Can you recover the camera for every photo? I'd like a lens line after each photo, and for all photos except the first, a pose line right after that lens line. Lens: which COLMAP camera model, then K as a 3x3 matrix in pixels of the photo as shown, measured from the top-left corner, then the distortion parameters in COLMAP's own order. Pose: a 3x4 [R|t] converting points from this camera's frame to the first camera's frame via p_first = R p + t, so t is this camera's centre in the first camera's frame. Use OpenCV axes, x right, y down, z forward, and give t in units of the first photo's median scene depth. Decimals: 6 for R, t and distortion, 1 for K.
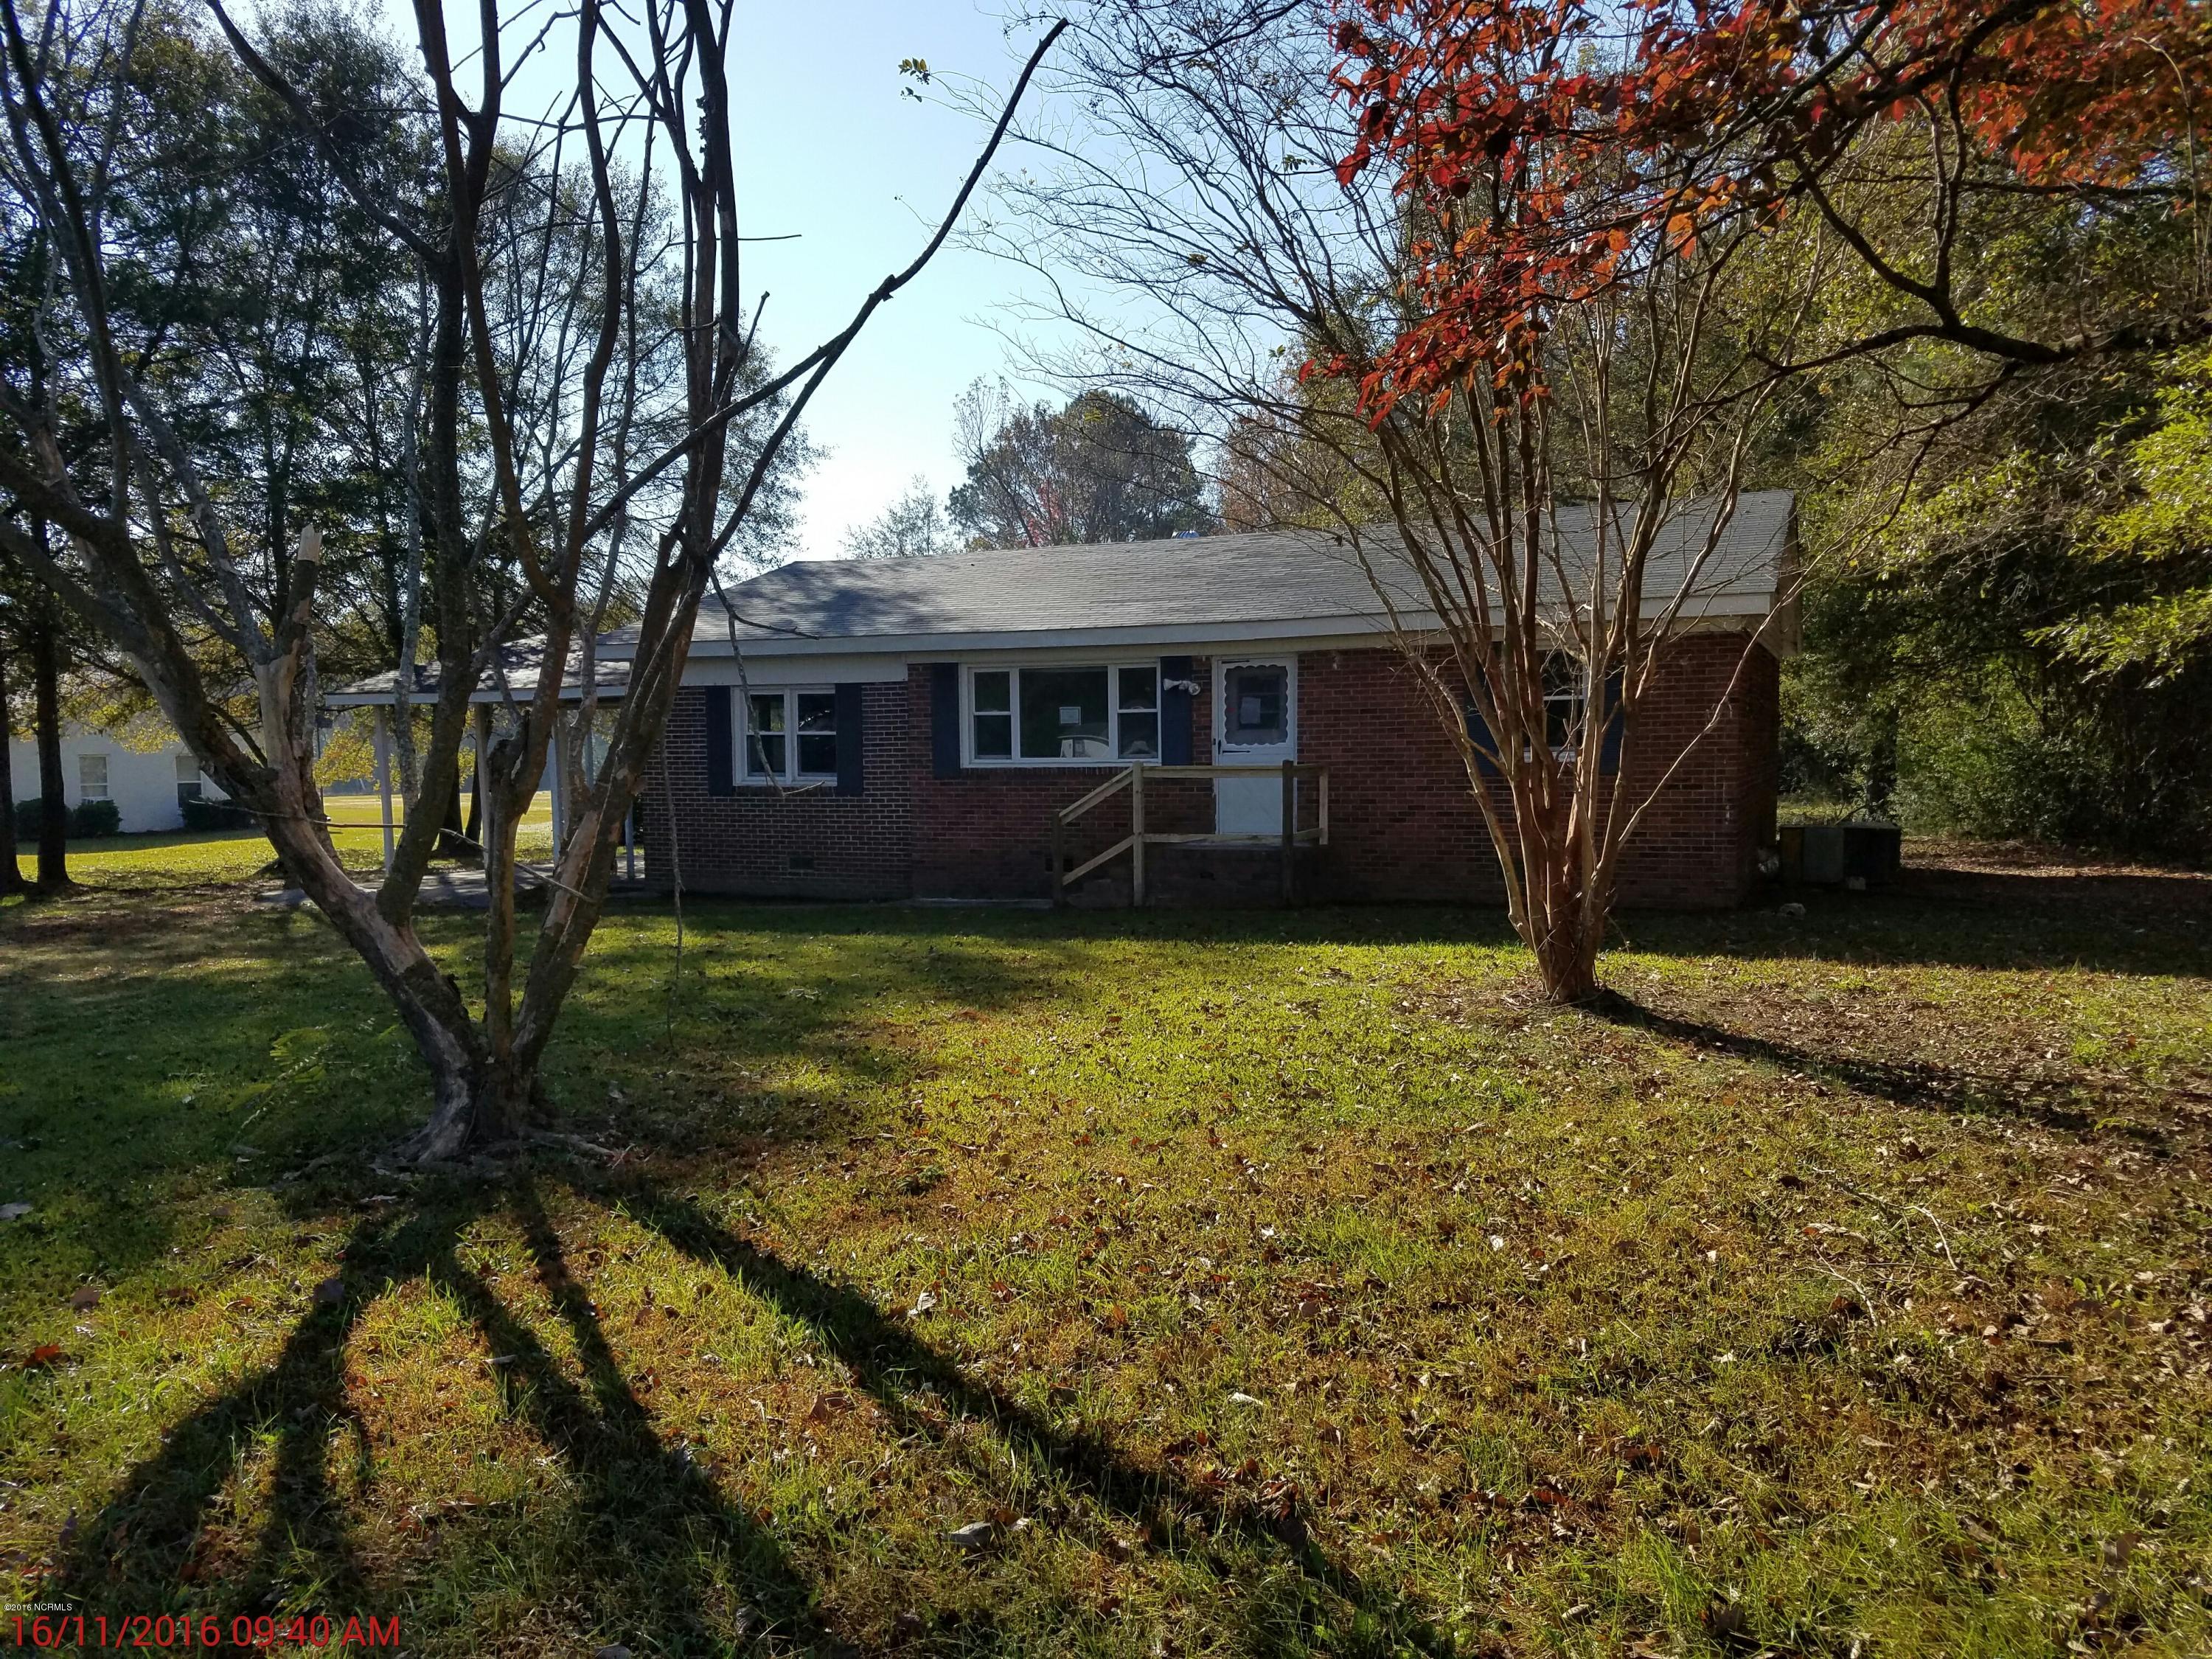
lens RADIAL K [[1722.9, 0, 1105.7], [0, 1722.9, 866.5], [0, 0, 1]] dist [0.263955, -0.590339]
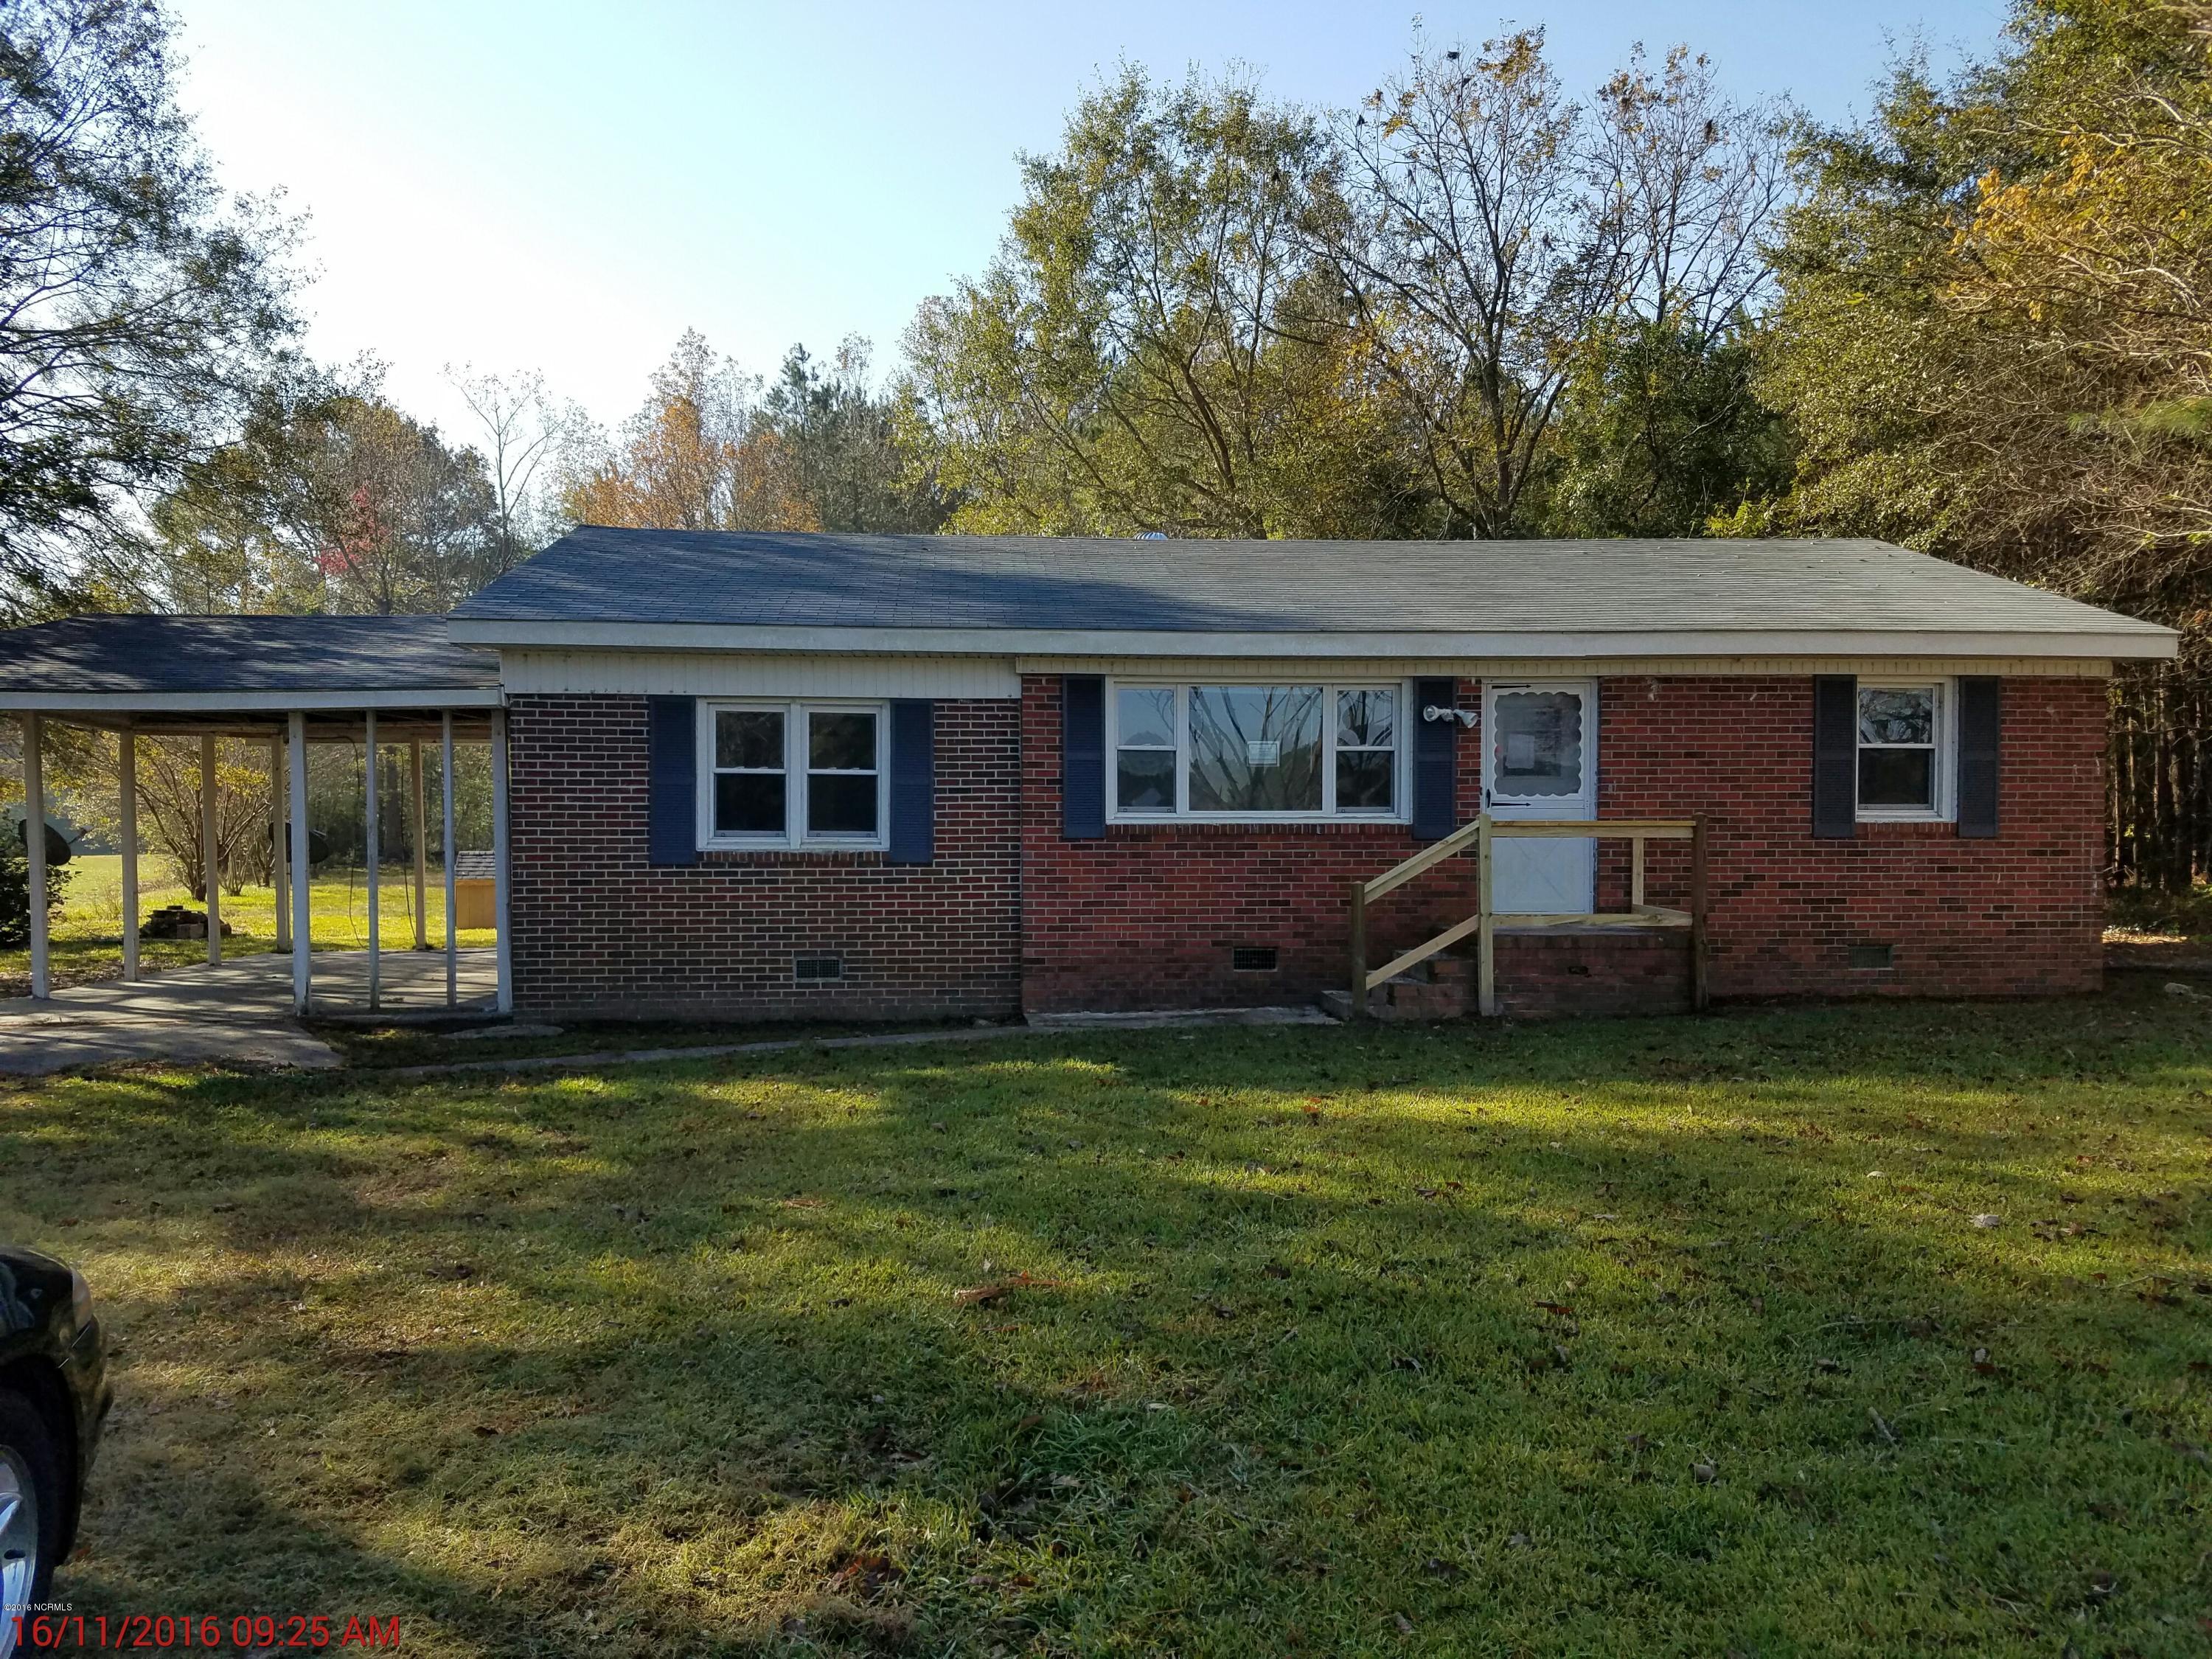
lens RADIAL K [[1690.9, 0, 1105.6], [0, 1690.9, 855.5], [0, 0, 1]] dist [0.261273, -0.520276]
pose [[0.878017, -0.003925, 0.478614, -0.438406], [0.021597, 0.999273, -0.031424, -0.024542], [-0.478142, 0.037928, 0.877463, 0.426423]]
